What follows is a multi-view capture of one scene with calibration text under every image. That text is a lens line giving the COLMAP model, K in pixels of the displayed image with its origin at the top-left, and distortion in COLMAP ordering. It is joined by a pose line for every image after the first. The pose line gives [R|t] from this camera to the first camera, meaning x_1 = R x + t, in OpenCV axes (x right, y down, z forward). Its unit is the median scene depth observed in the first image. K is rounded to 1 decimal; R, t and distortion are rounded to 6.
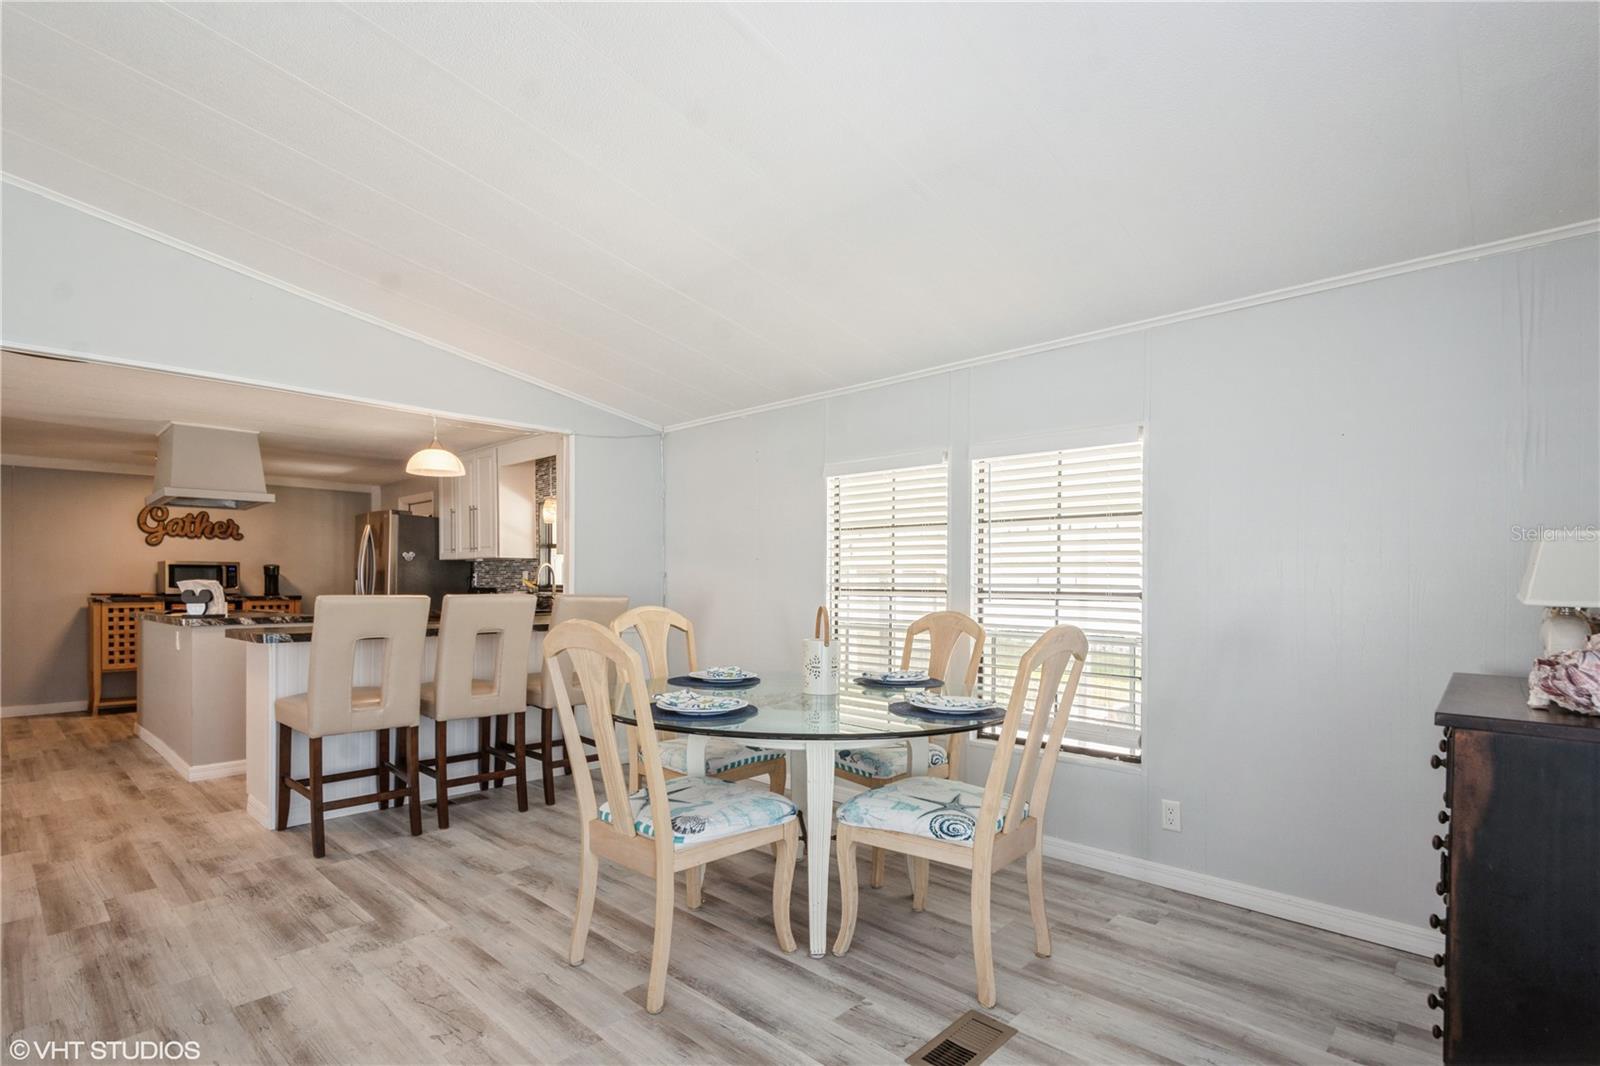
lens RADIAL K [[757.0, 0, 802.7], [0, 757.0, 580.5], [0, 0, 1]] dist [0.006597, -0.000022]
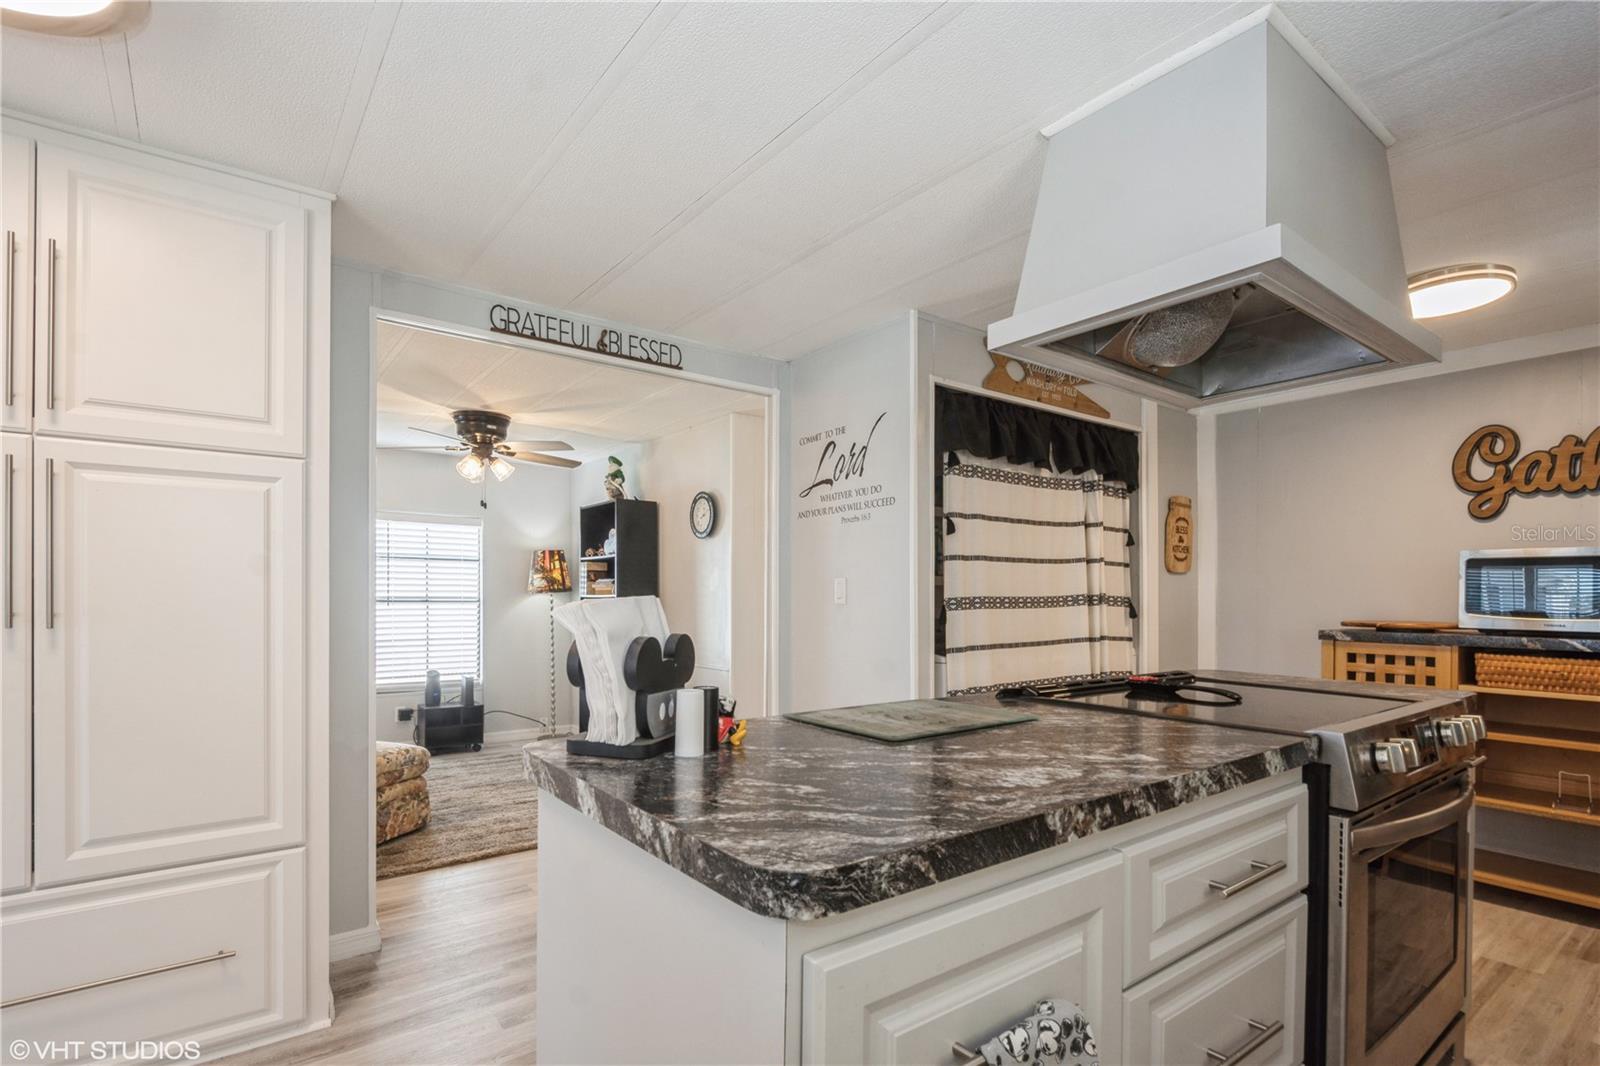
lens RADIAL K [[778.7, 0, 819.0], [0, 778.7, 595.7], [0, 0, 1]] dist [0.000669, -0.000500]
pose [[-0.160665, 0.001062, -0.987008, -0.360170], [-0.000231, 0.999999, 0.001114, -0.000980], [0.987009, 0.000407, -0.160665, 0.743567]]
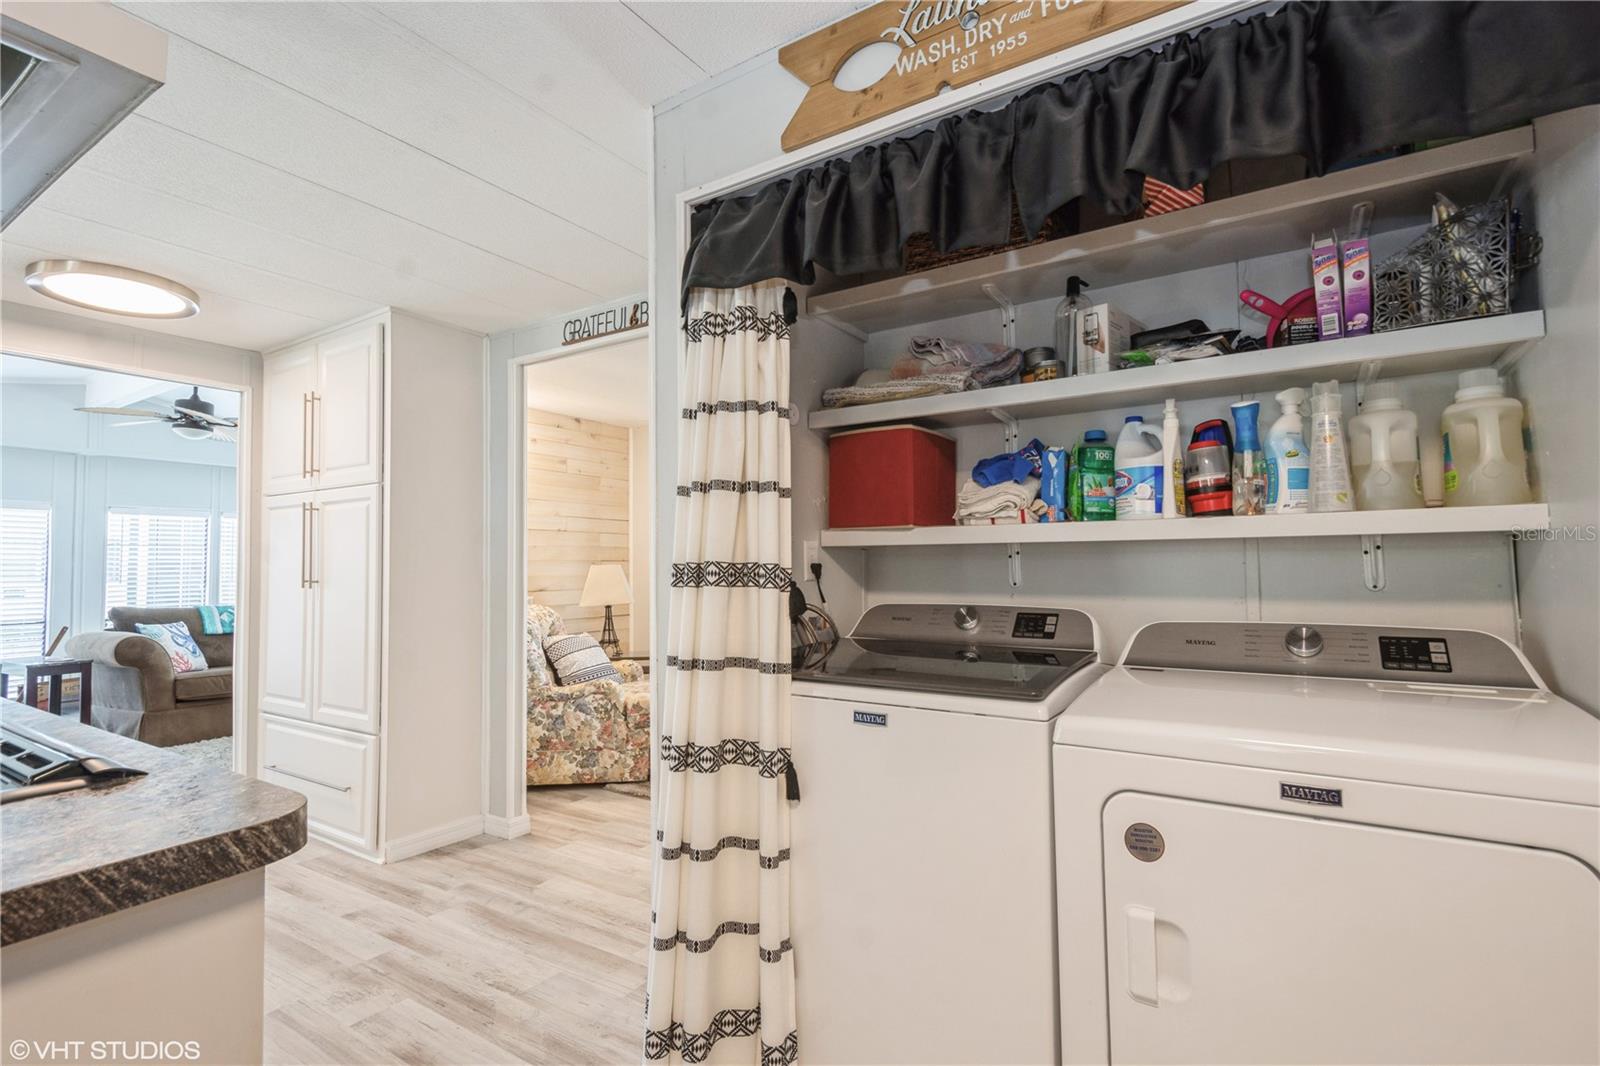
lens RADIAL K [[742.6, 0, 821.2], [0, 742.6, 533.0], [0, 0, 1]] dist [0.001513, 0.000288]
pose [[-0.982902, 0.000394, -0.184130, -0.818044], [0.009762, 0.998703, -0.049969, 0.001740], [0.183872, -0.050912, -0.981631, 0.990610]]
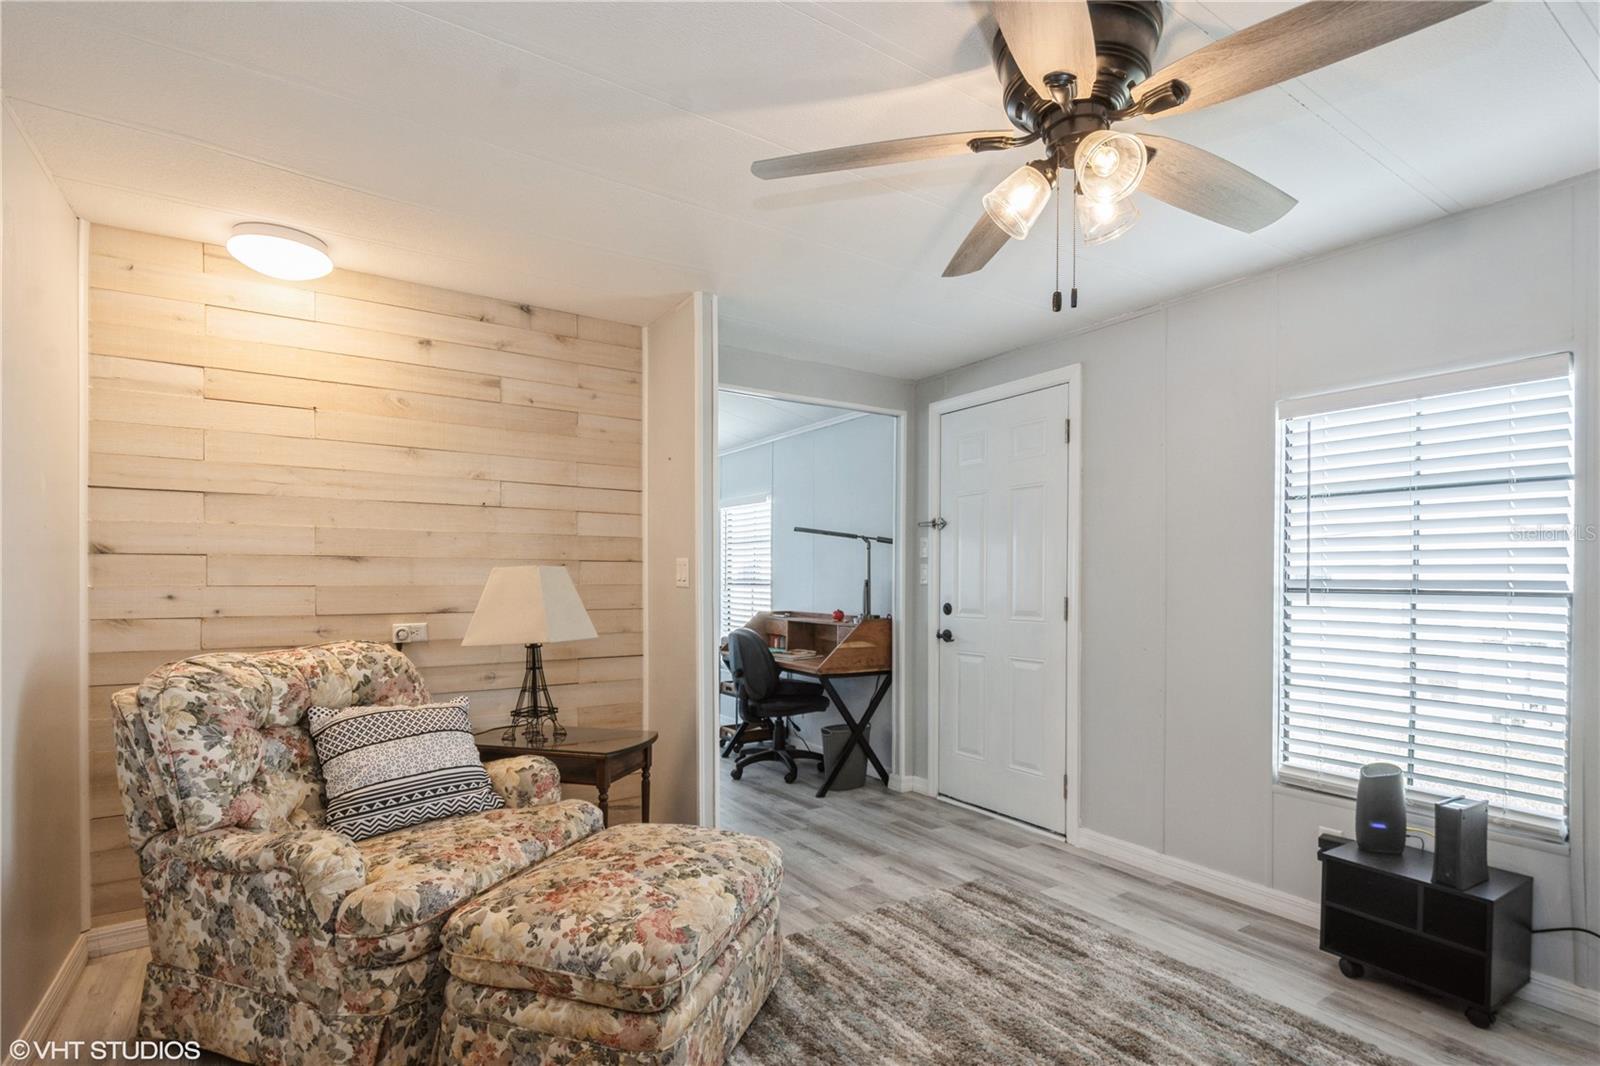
lens RADIAL K [[763.5, 0, 804.9], [0, 763.5, 589.5], [0, 0, 1]] dist [-0.000071, -0.000759]
pose [[-0.971405, -0.004431, 0.237387, -0.981236], [-0.001987, 0.999943, 0.010536, 0.001894], [-0.237420, 0.009763, -0.971358, 0.572665]]
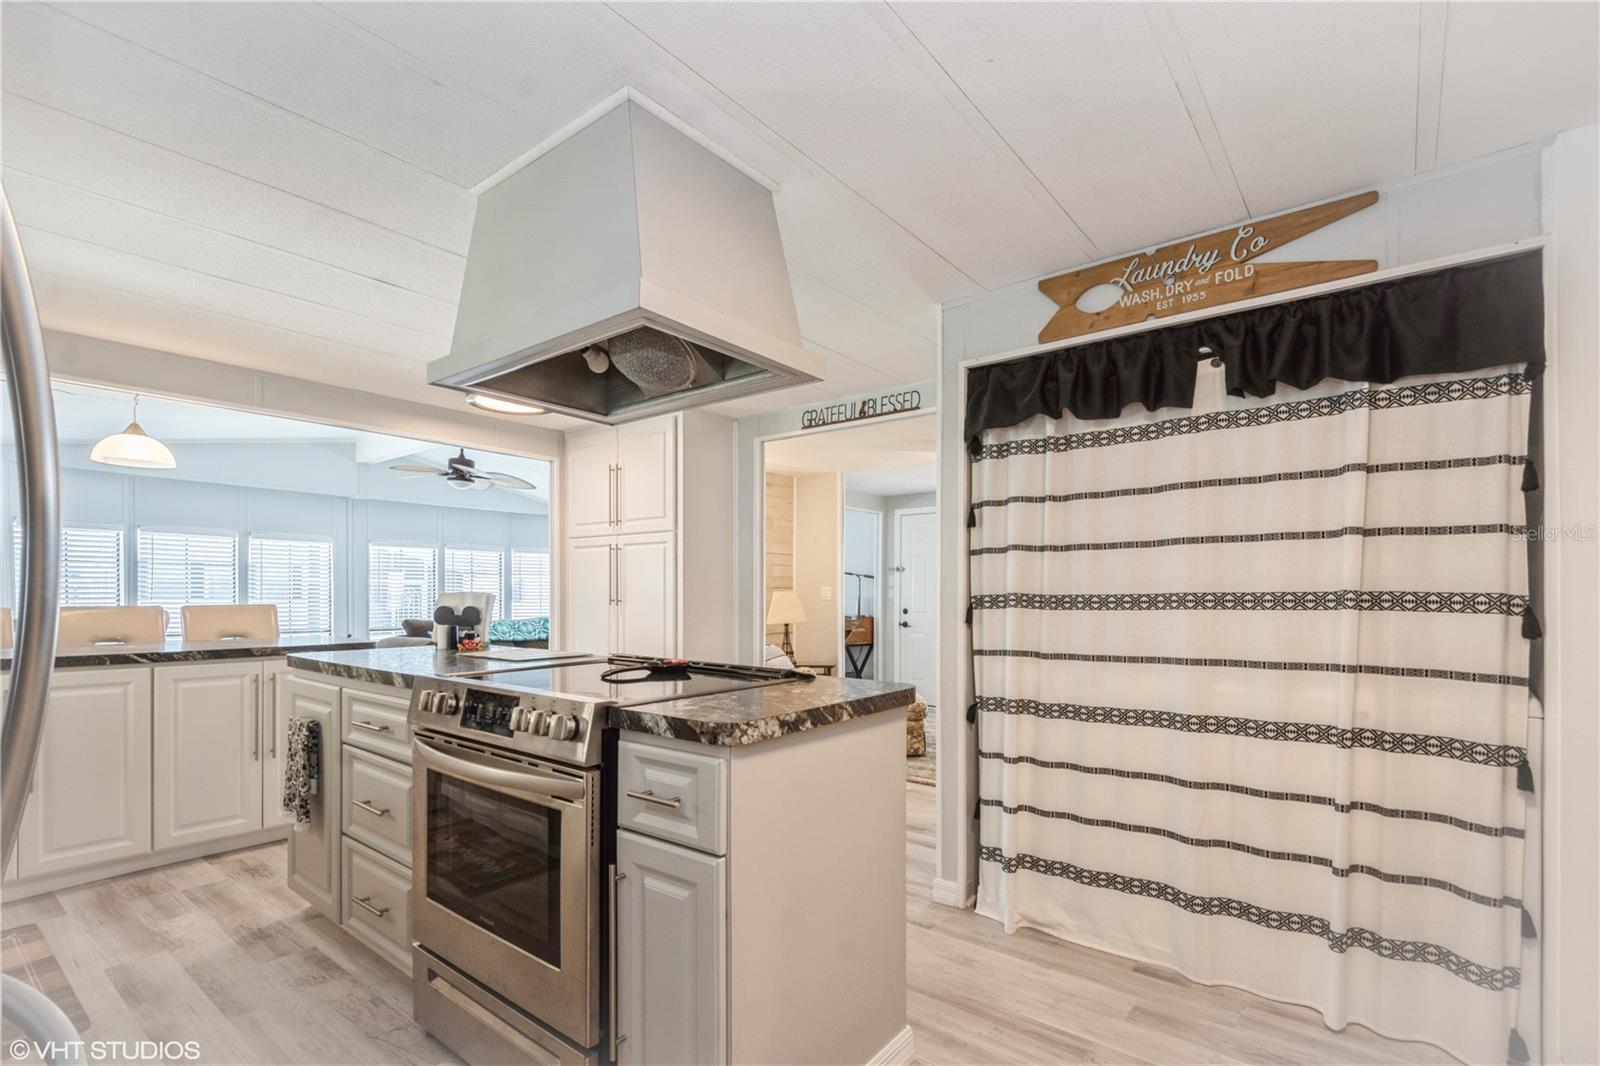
lens RADIAL K [[738.6, 0, 808.1], [0, 738.6, 590.8], [0, 0, 1]] dist [-0.000010, -0.000739]
pose [[-0.997293, -0.004460, -0.073390, -0.702967], [-0.003716, 0.999940, -0.010273, 0.003206], [0.073431, -0.009973, -0.997250, 1.136525]]
